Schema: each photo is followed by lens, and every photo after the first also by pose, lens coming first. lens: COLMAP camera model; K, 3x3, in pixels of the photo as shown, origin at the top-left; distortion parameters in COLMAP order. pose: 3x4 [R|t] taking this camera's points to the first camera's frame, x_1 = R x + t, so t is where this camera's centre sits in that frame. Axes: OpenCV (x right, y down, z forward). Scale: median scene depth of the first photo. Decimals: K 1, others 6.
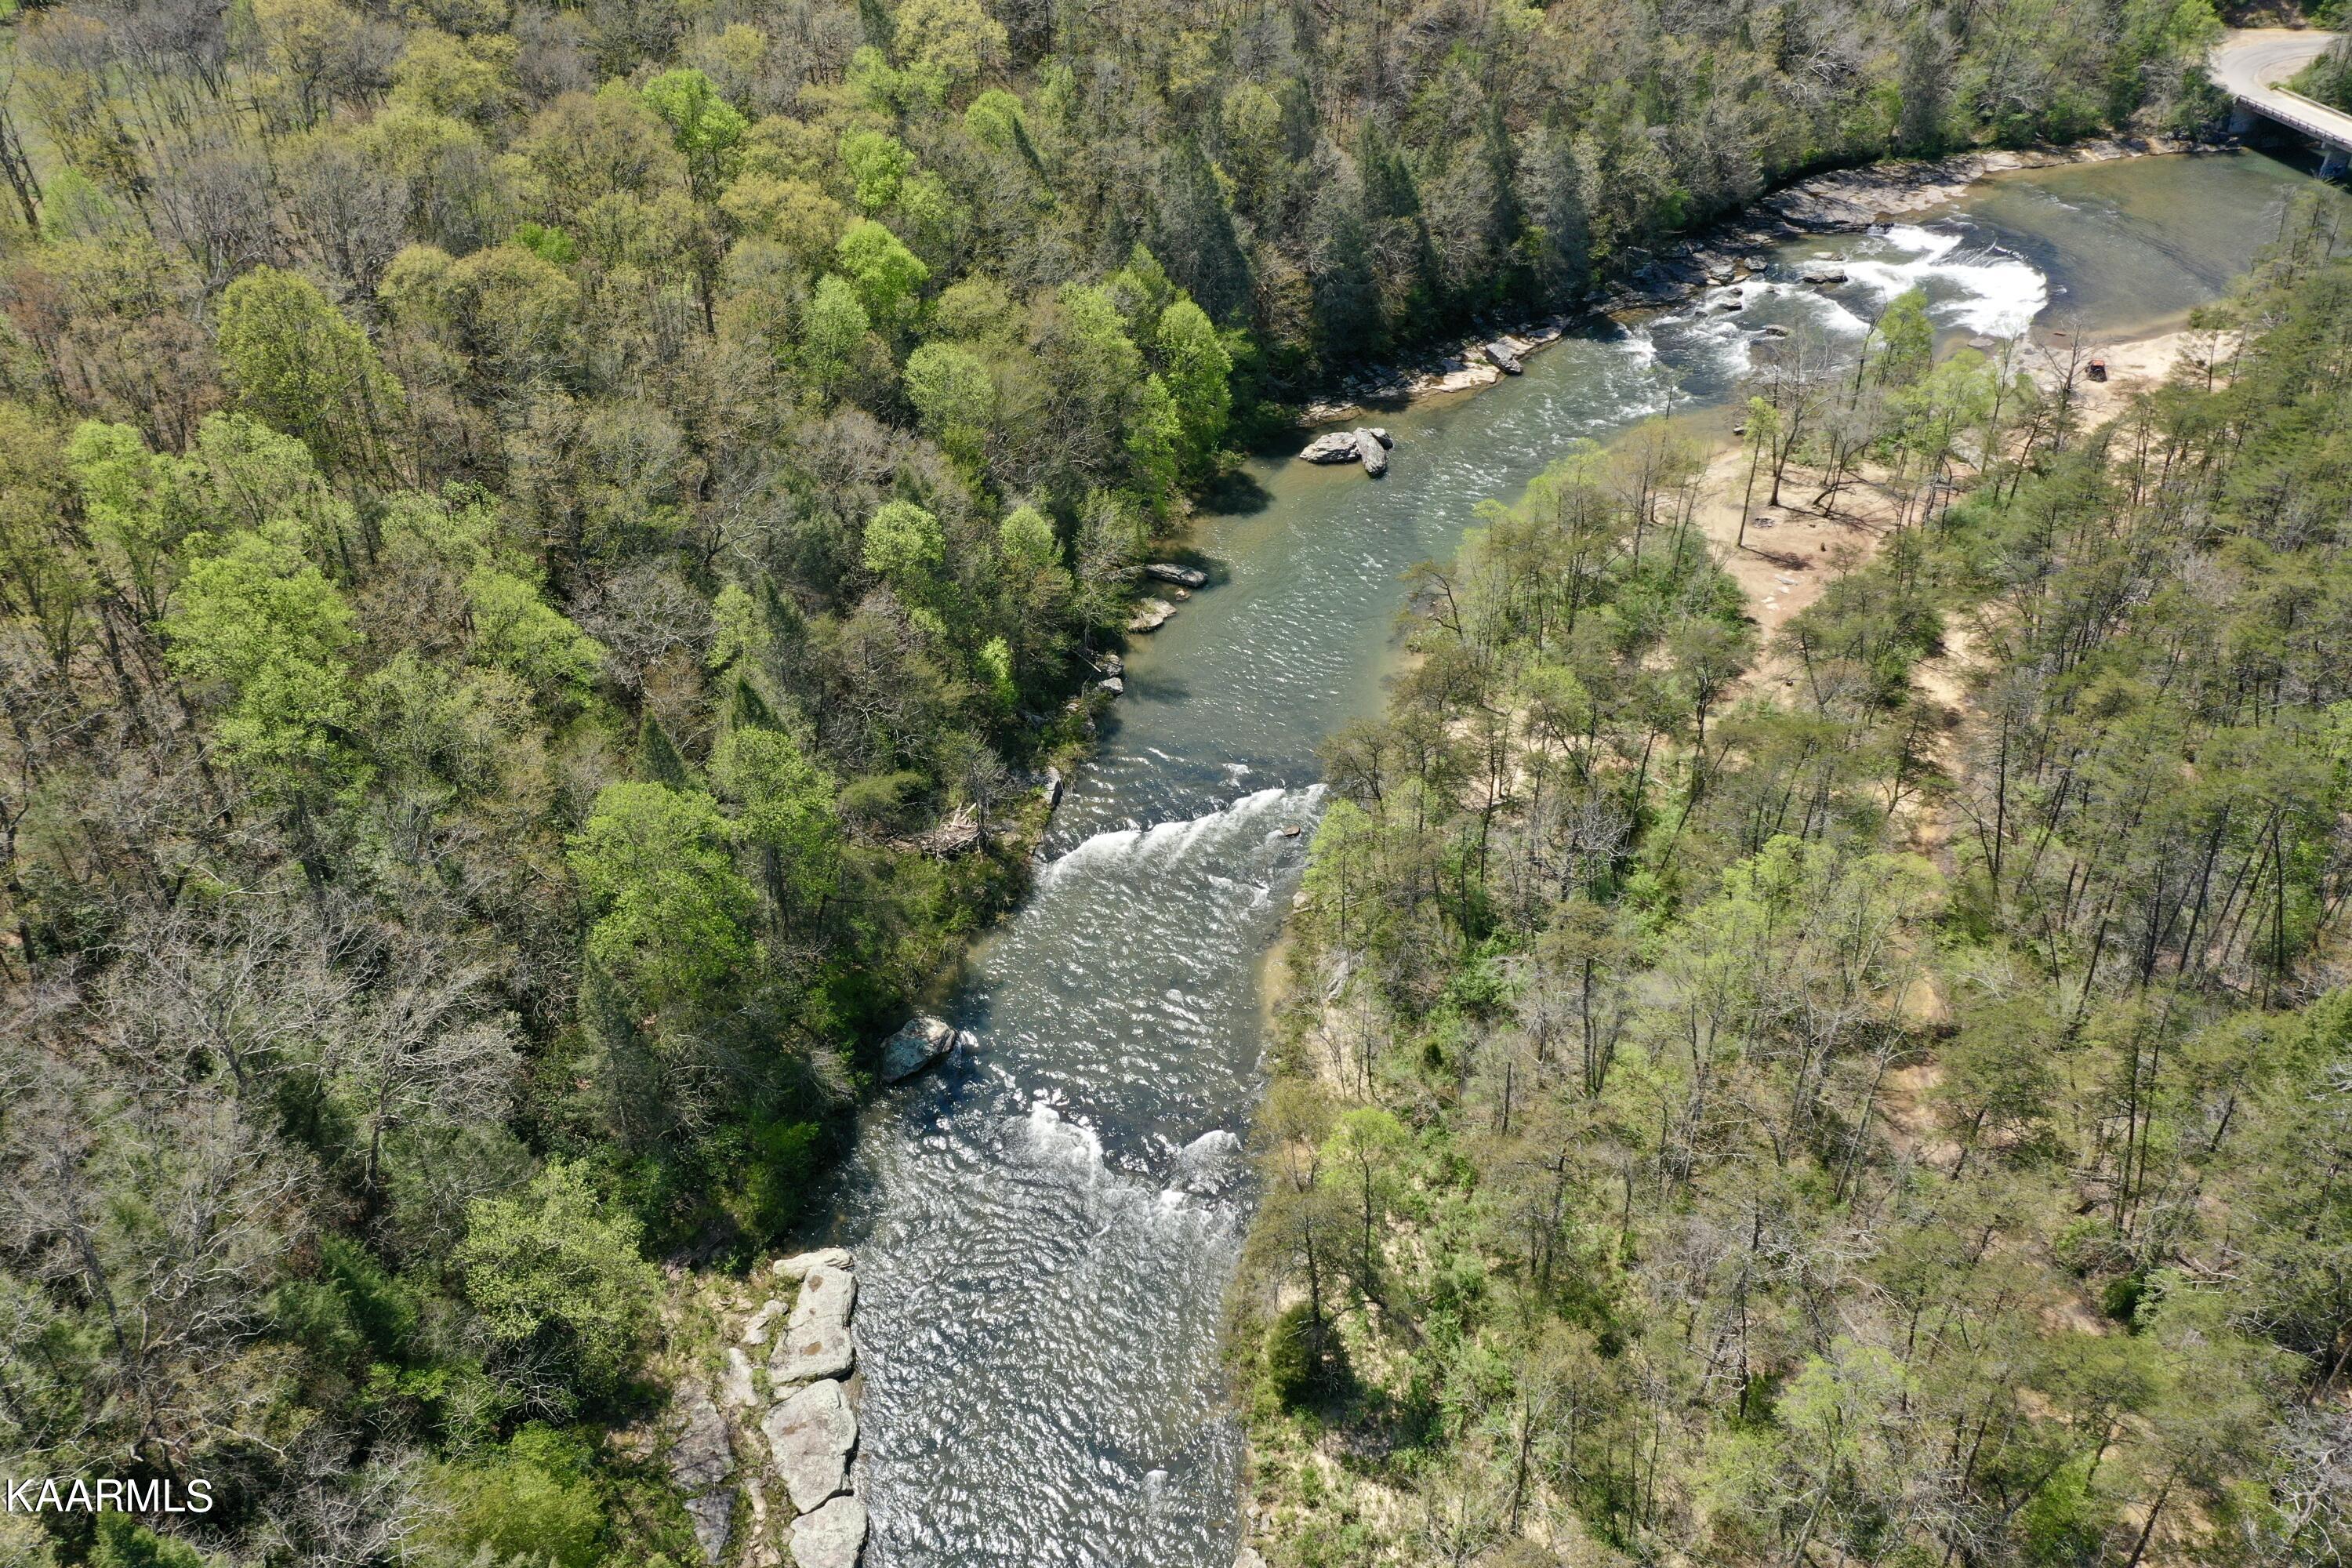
lens RADIAL K [[1870.3, 0, 1183.6], [0, 1870.3, 777.3], [0, 0, 1]] dist [0.004771, 0.004738]
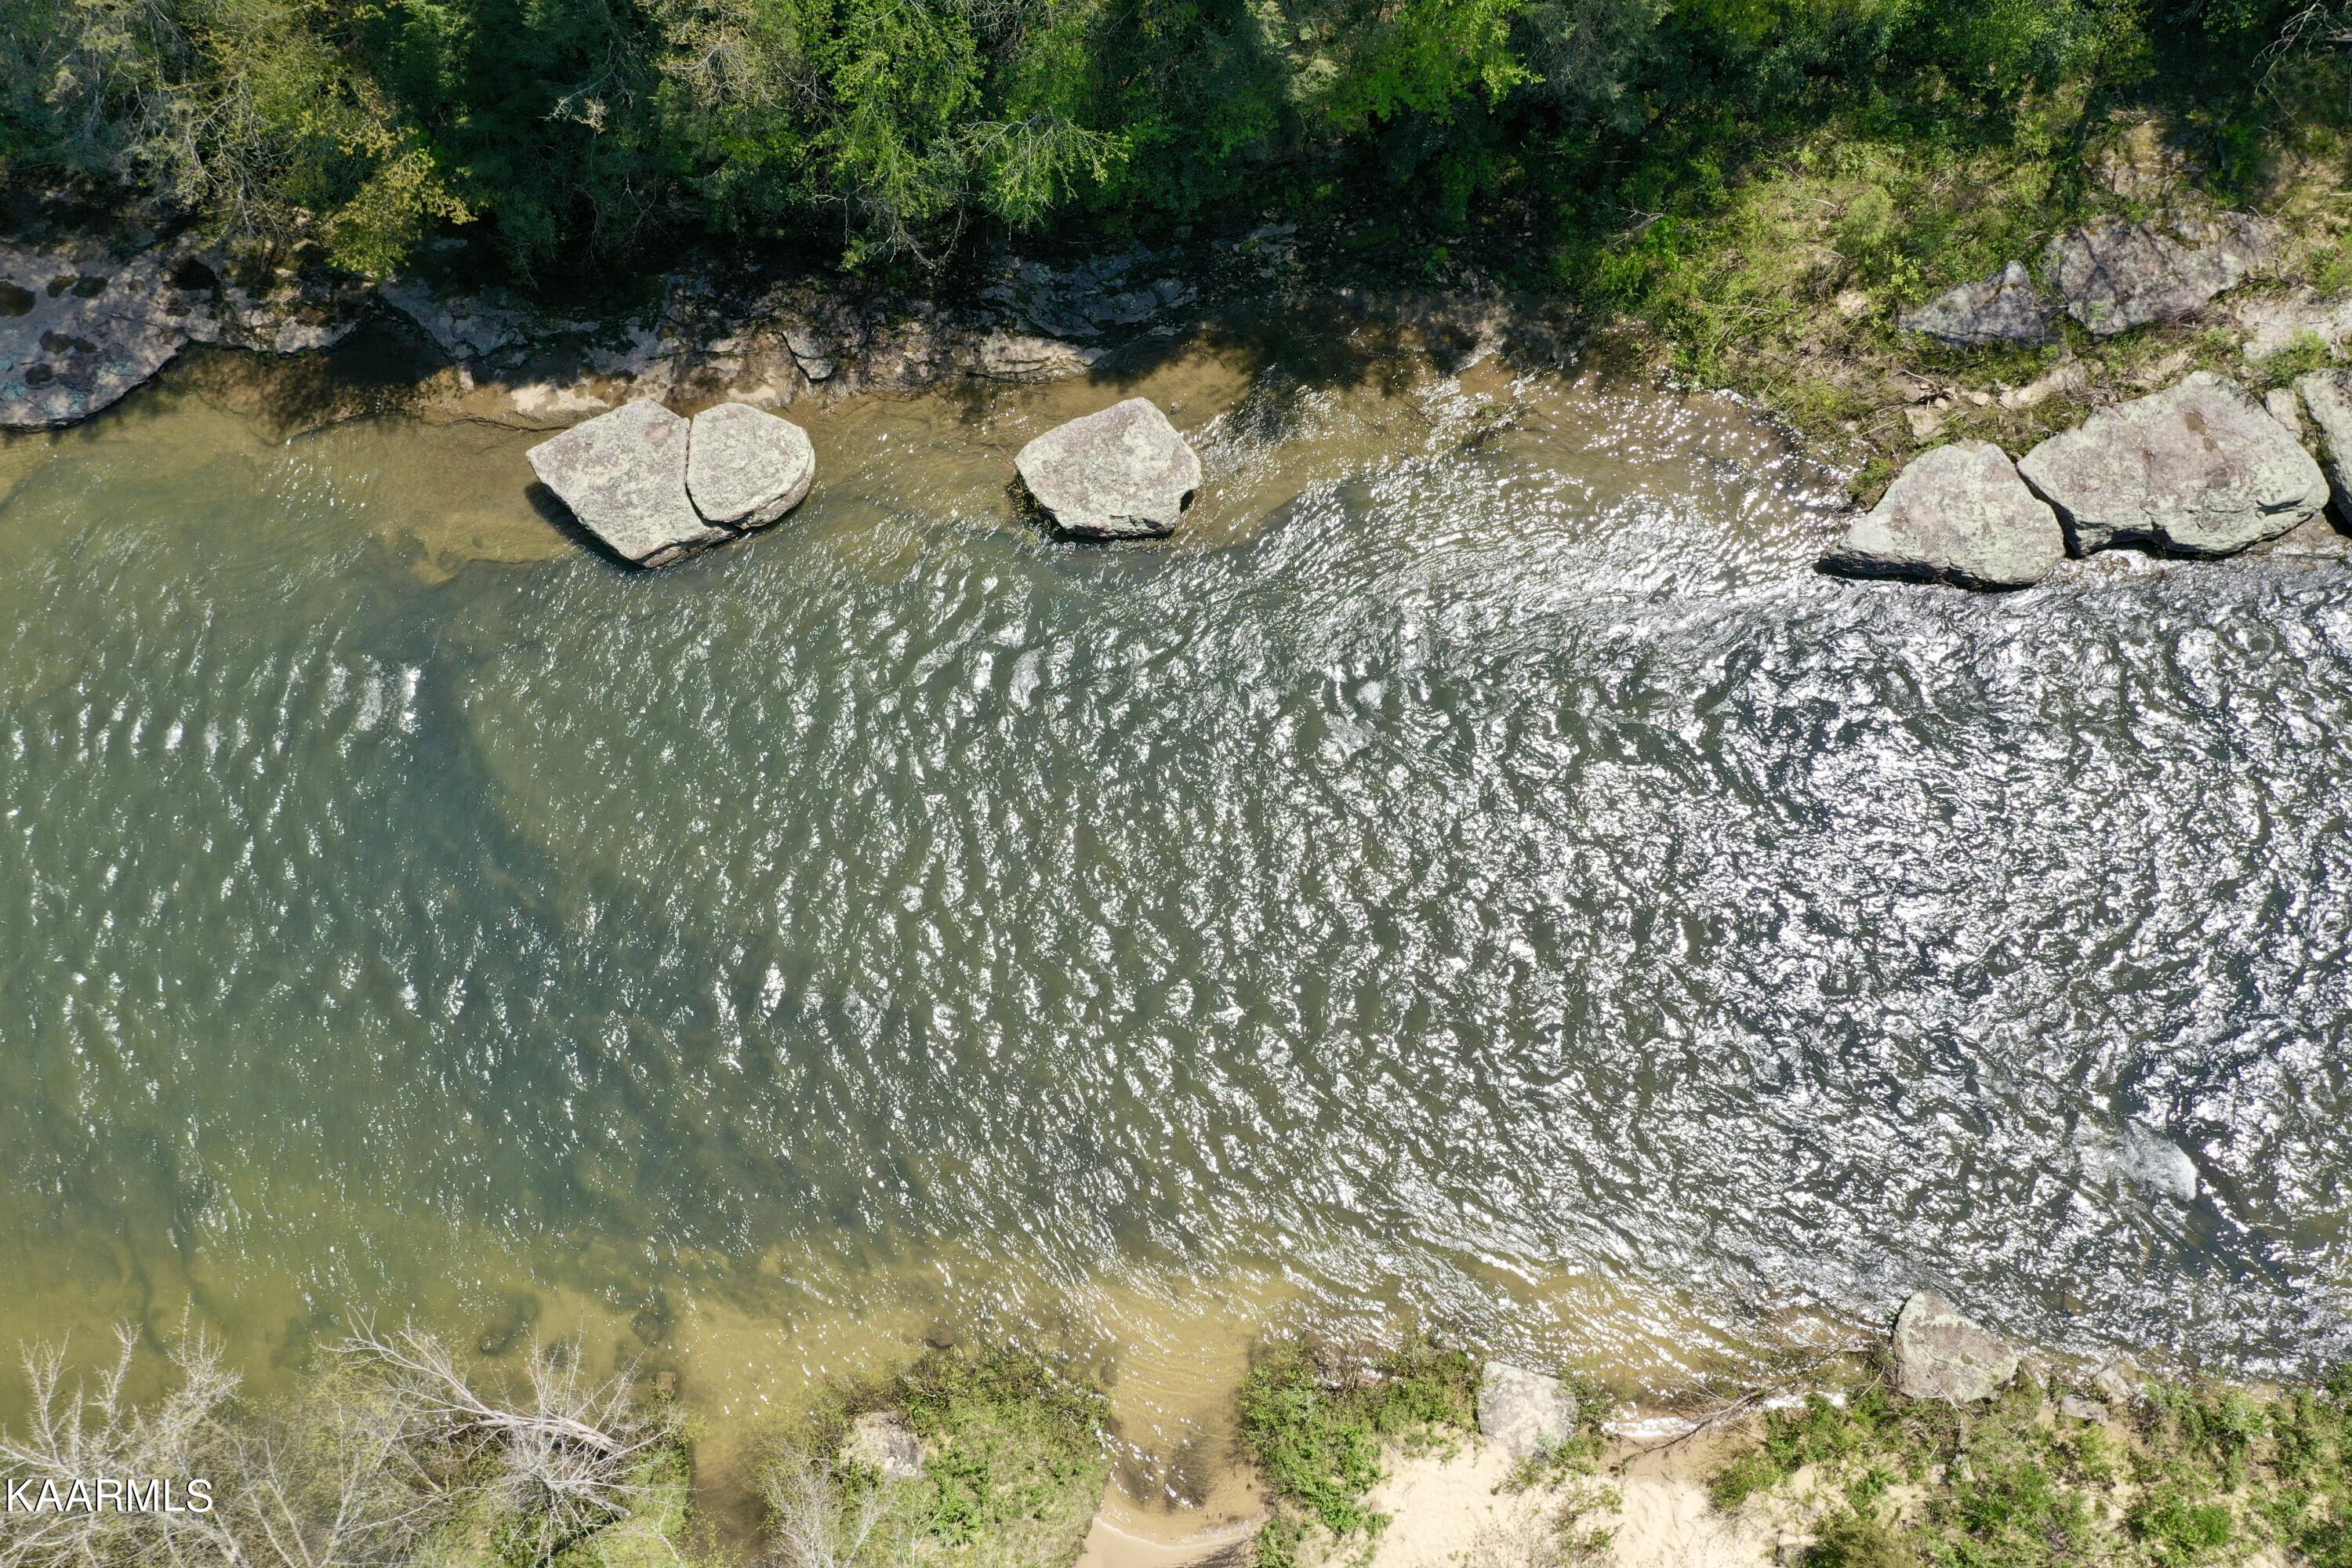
lens RADIAL K [[1870.3, 0, 1178.5], [0, 1870.3, 790.6], [0, 0, 1]] dist [0.004771, 0.004738]
pose [[-0.068322, 0.939365, -0.336044, 0.069024], [-0.600150, 0.230373, 0.765995, 0.157487], [0.796964, 0.254012, 0.548020, 0.554886]]
